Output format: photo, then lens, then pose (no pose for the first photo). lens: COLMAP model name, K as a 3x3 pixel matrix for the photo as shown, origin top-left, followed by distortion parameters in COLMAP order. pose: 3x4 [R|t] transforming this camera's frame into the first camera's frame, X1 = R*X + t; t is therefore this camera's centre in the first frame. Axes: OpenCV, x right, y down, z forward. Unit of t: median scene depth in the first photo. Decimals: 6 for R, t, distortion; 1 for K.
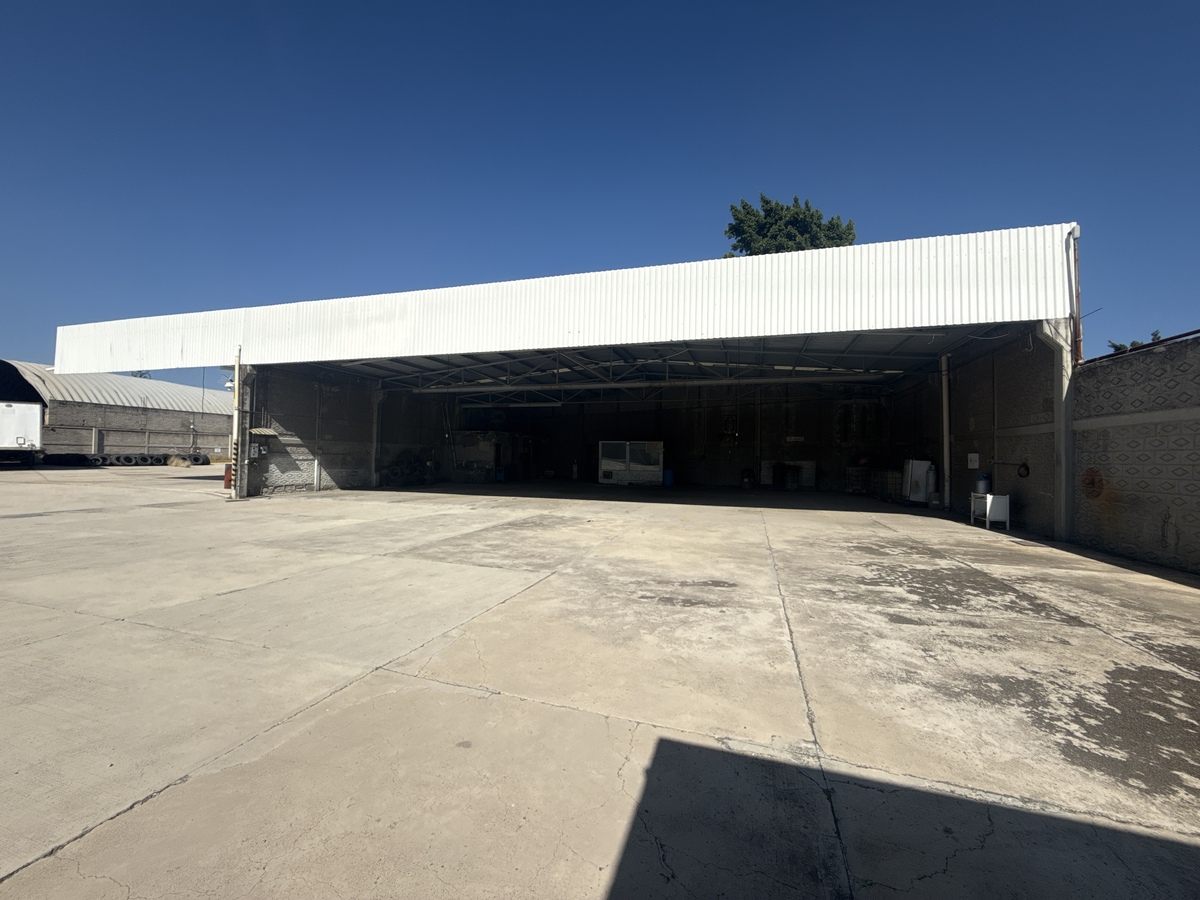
lens RADIAL K [[477.8, 0, 600.2], [0, 477.8, 447.3], [0, 0, 1]] dist [0.000048, -0.000135]
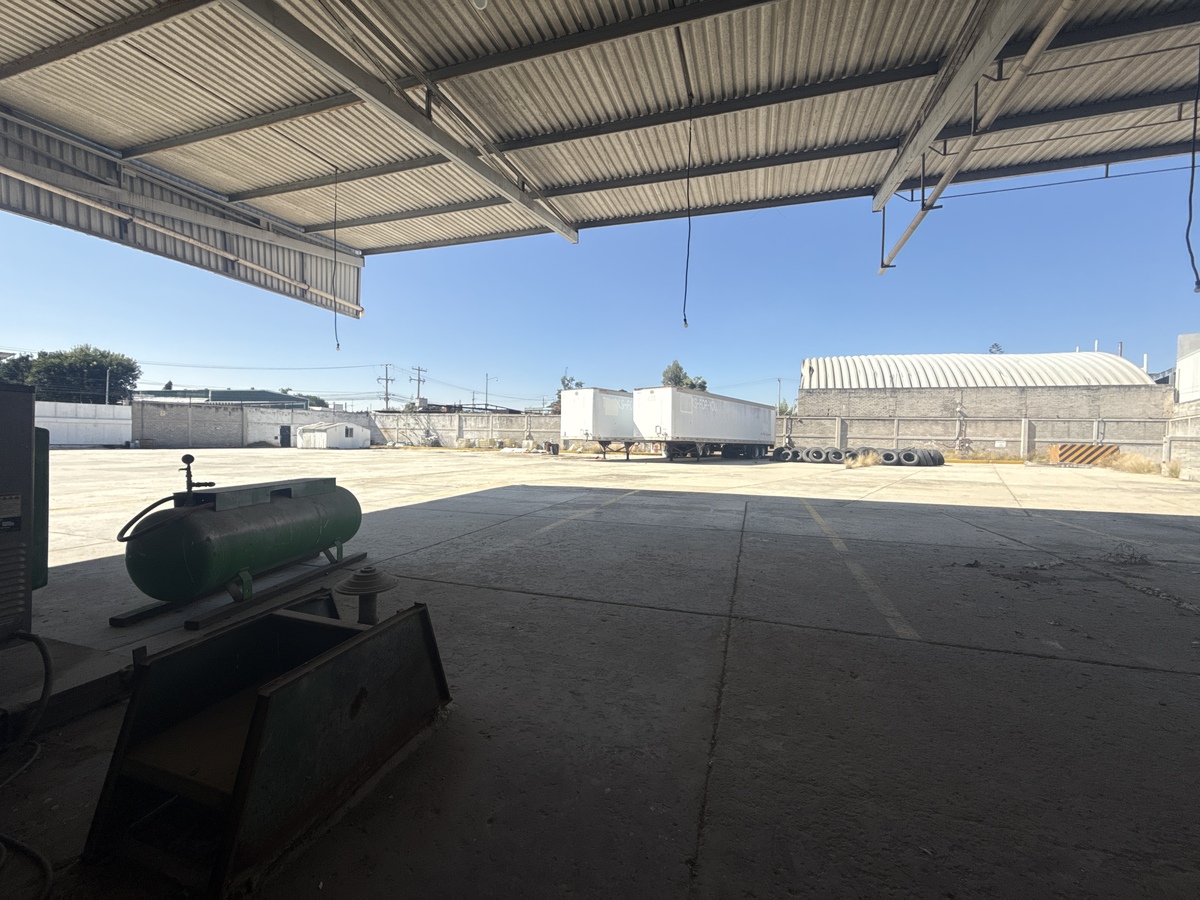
lens RADIAL K [[477.8, 0, 598.8], [0, 477.8, 448.1], [0, 0, 1]] dist [0.000048, -0.000135]
pose [[-0.003345, 0.004609, -0.999984, -0.359225], [-0.000419, 0.999989, 0.004610, 0.018654], [0.999994, 0.000435, -0.003343, 1.012419]]
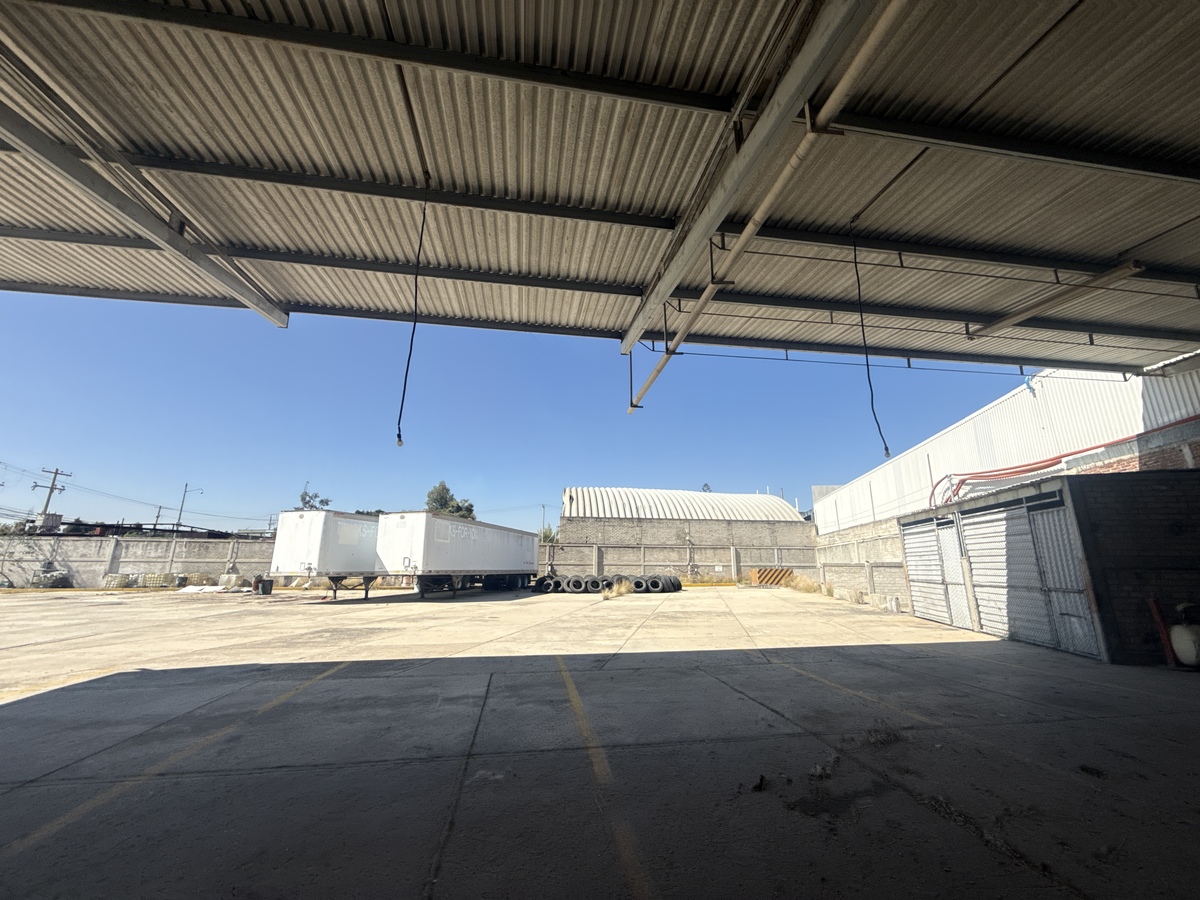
lens RADIAL K [[477.8, 0, 598.9], [0, 477.8, 448.4], [0, 0, 1]] dist [0.000048, -0.000135]
pose [[0.450655, -0.225502, -0.863747, -0.426081], [0.021532, 0.970033, -0.242016, 0.001426], [0.892439, 0.090468, 0.442005, 1.045683]]
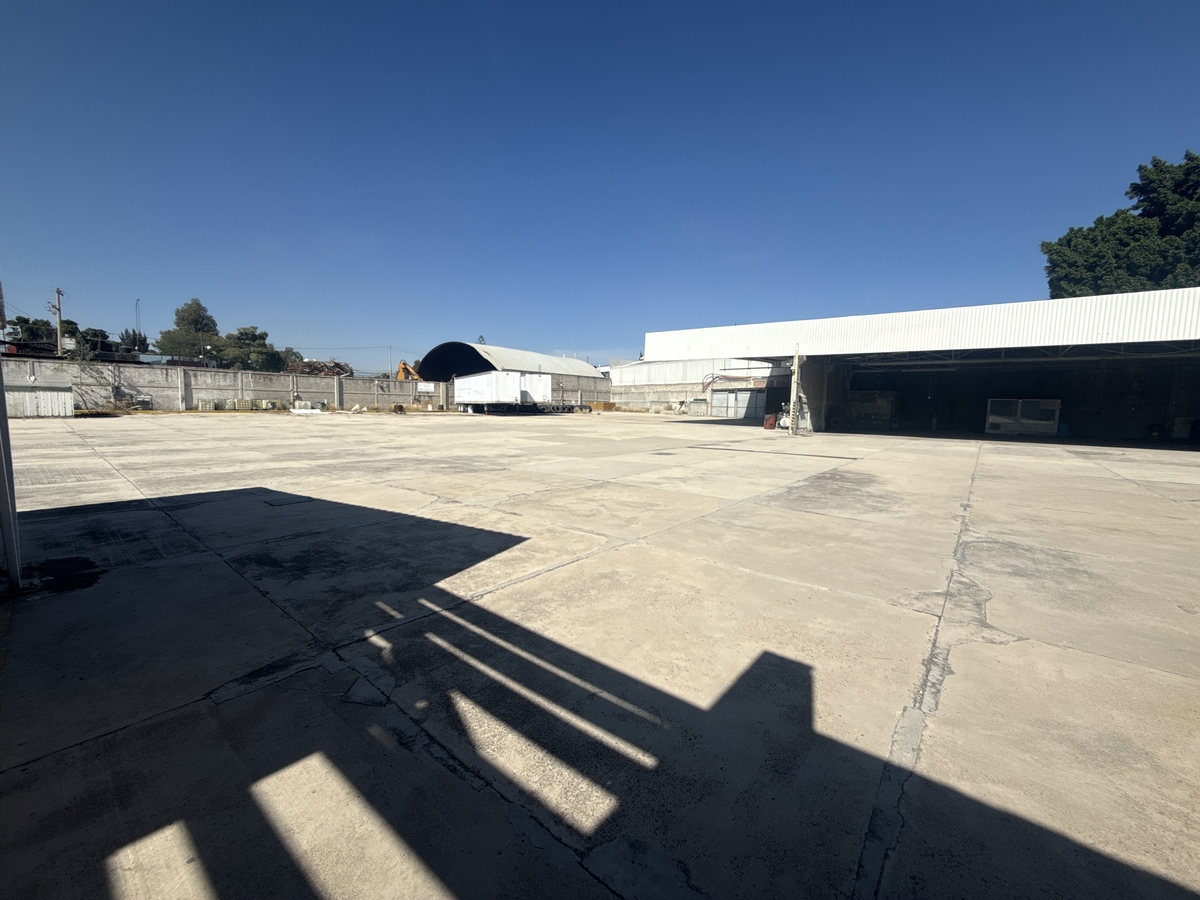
lens RADIAL K [[477.8, 0, 598.8], [0, 477.8, 448.2], [0, 0, 1]] dist [0.000048, -0.000135]
pose [[0.928801, 0.040087, -0.368404, -0.485610], [-0.000601, 0.994294, 0.106677, -0.017575], [0.370578, -0.098860, 0.923525, -0.524692]]
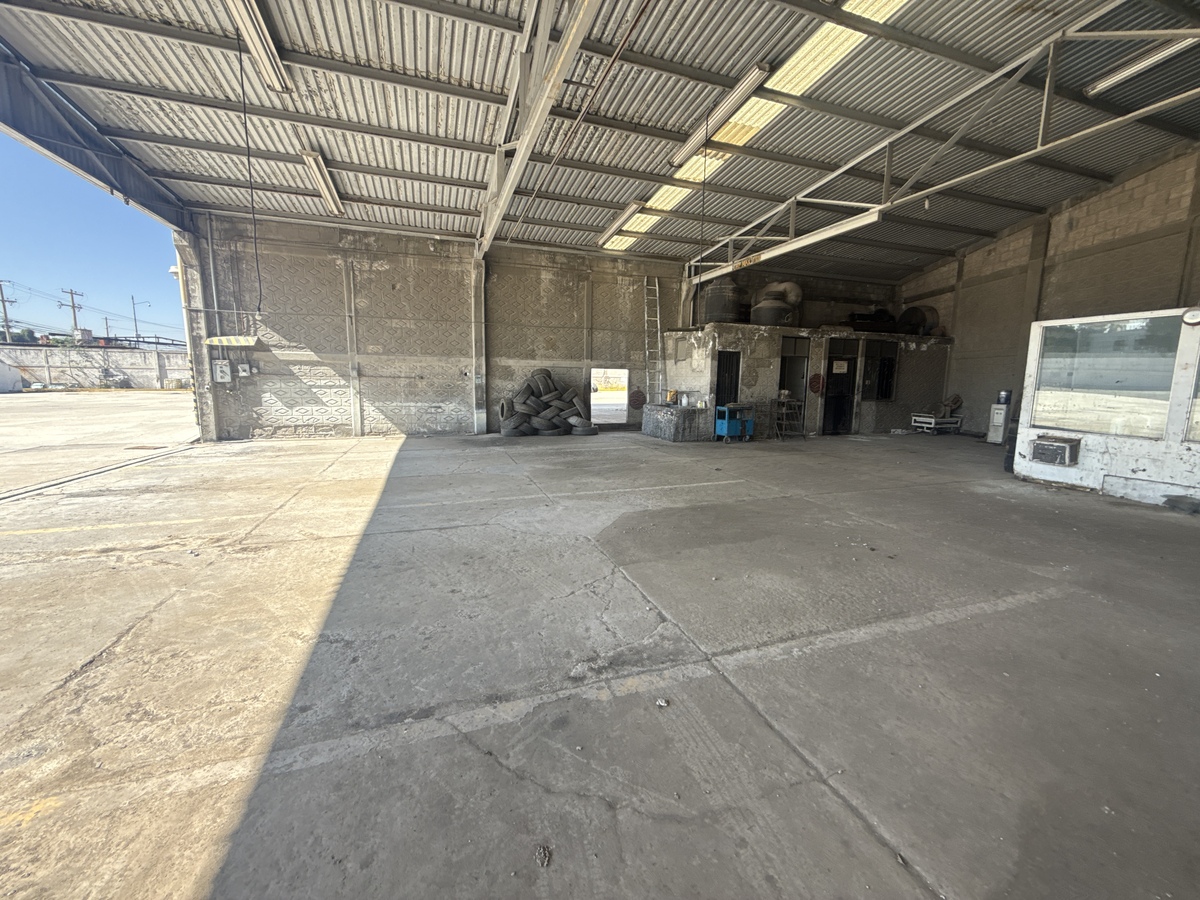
lens RADIAL K [[477.8, 0, 599.1], [0, 477.8, 446.6], [0, 0, 1]] dist [0.000048, -0.000135]
pose [[0.600582, 0.102018, -0.793028, 0.074332], [0.013357, 0.990408, 0.137525, 0.016833], [0.799451, -0.093187, 0.593459, 0.654958]]
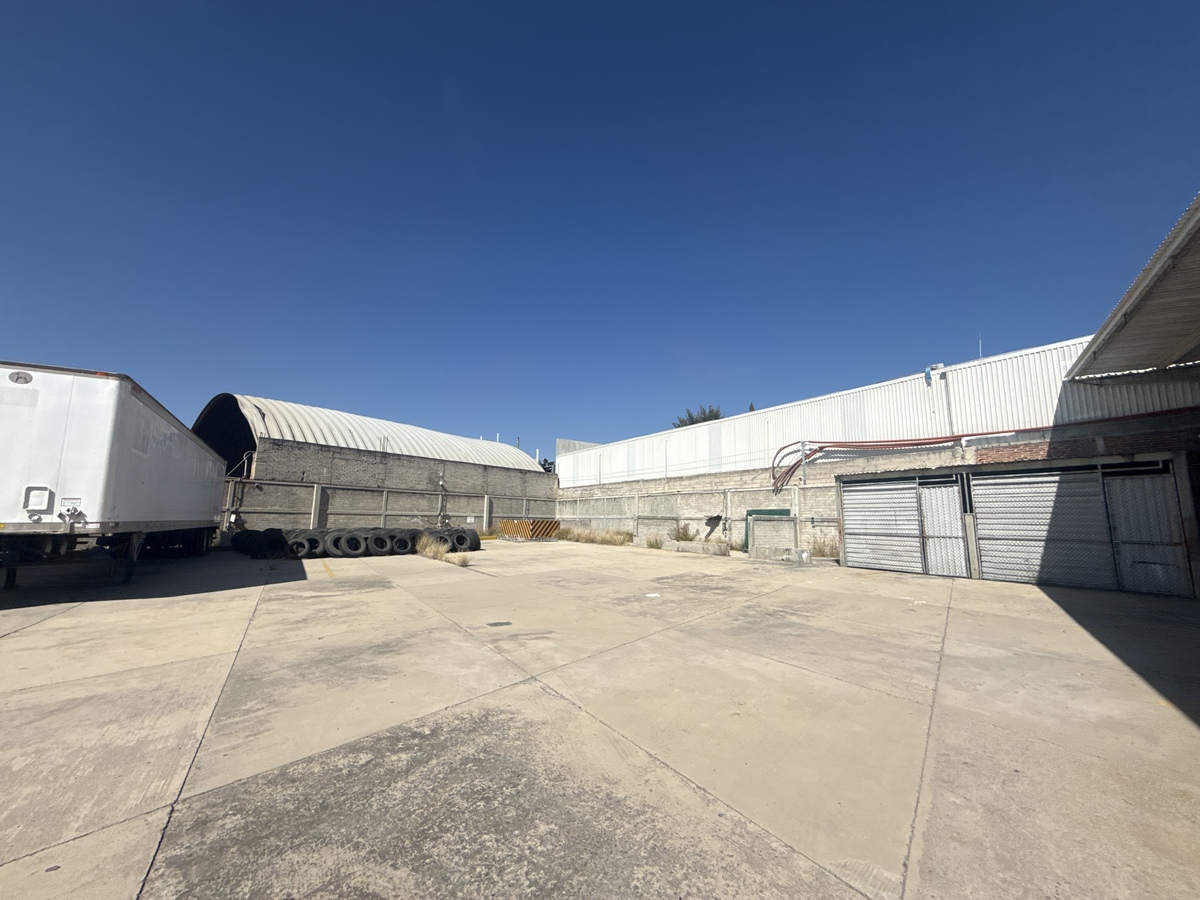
lens RADIAL K [[477.8, 0, 598.9], [0, 477.8, 448.1], [0, 0, 1]] dist [0.000048, -0.000135]
pose [[0.945304, -0.049751, -0.322376, -0.917469], [0.006493, 0.990974, -0.133893, -0.004590], [0.326127, 0.124477, 0.937095, 0.953523]]
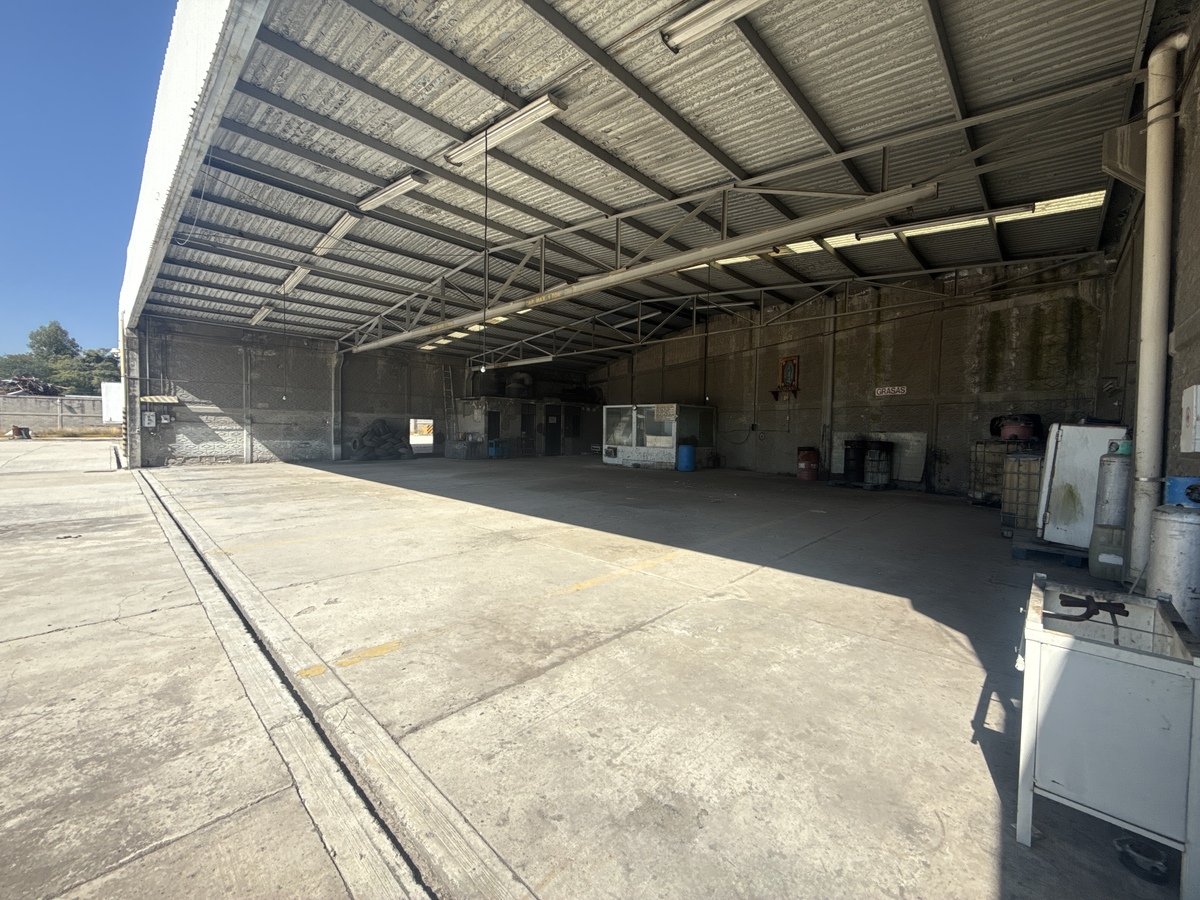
lens RADIAL K [[477.8, 0, 599.7], [0, 477.8, 446.0], [0, 0, 1]] dist [0.000048, -0.000135]
pose [[0.896828, 0.013019, -0.442189, 0.325926], [0.008458, 0.998880, 0.046563, 0.014869], [0.442299, -0.045499, 0.895713, 0.349082]]
